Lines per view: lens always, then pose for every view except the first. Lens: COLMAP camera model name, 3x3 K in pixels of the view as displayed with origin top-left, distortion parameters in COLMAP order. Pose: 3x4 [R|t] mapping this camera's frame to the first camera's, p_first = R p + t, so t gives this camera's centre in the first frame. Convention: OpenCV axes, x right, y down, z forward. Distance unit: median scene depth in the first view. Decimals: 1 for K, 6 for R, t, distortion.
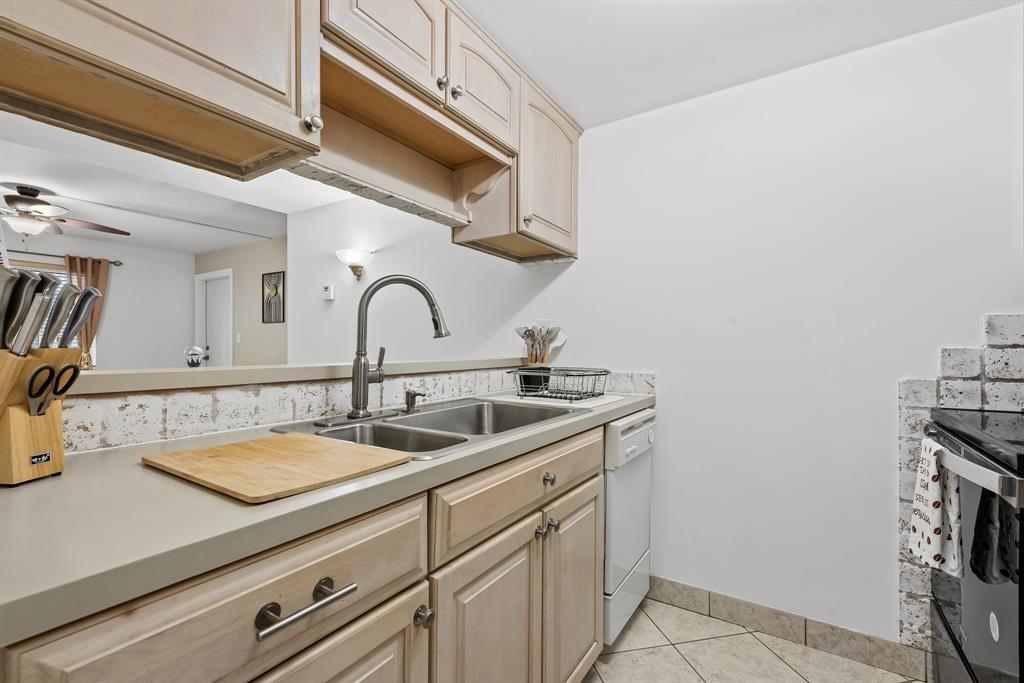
lens RADIAL K [[455.0, 0, 514.0], [0, 455.0, 346.5], [0, 0, 1]] dist [0.003906, 0.000056]
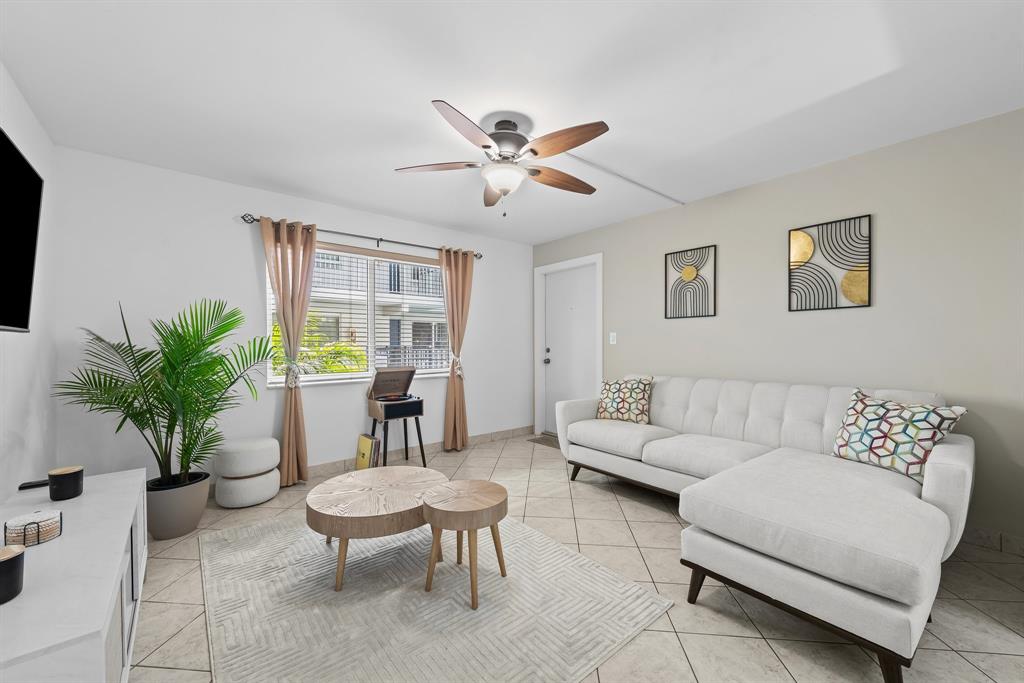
lens RADIAL K [[401.2, 0, 516.7], [0, 401.2, 342.0], [0, 0, 1]] dist [0.008352, -0.001235]
pose [[0.952174, -0.007238, -0.305470, -0.605839], [0.006183, 0.999971, -0.004421, -0.011378], [0.305493, 0.002321, 0.952191, 0.301085]]
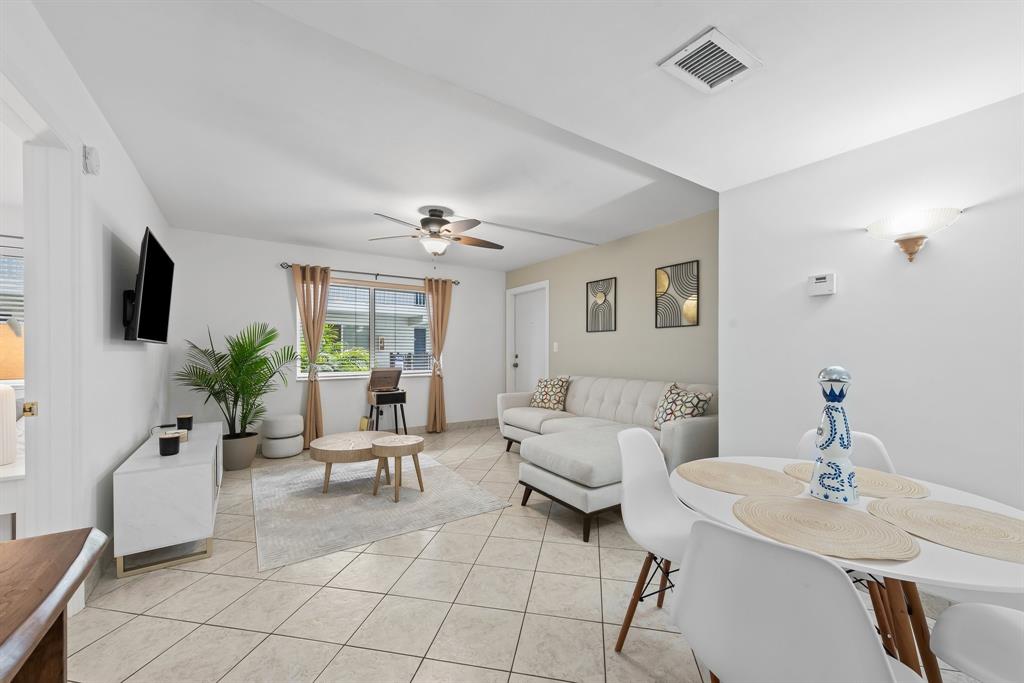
lens RADIAL K [[401.2, 0, 514.3], [0, 401.2, 347.2], [0, 0, 1]] dist [0.008352, -0.001235]
pose [[0.916912, -0.005766, -0.399047, -0.362761], [0.001713, 0.999943, -0.010513, -0.010377], [0.399085, 0.008956, 0.916870, 0.147904]]
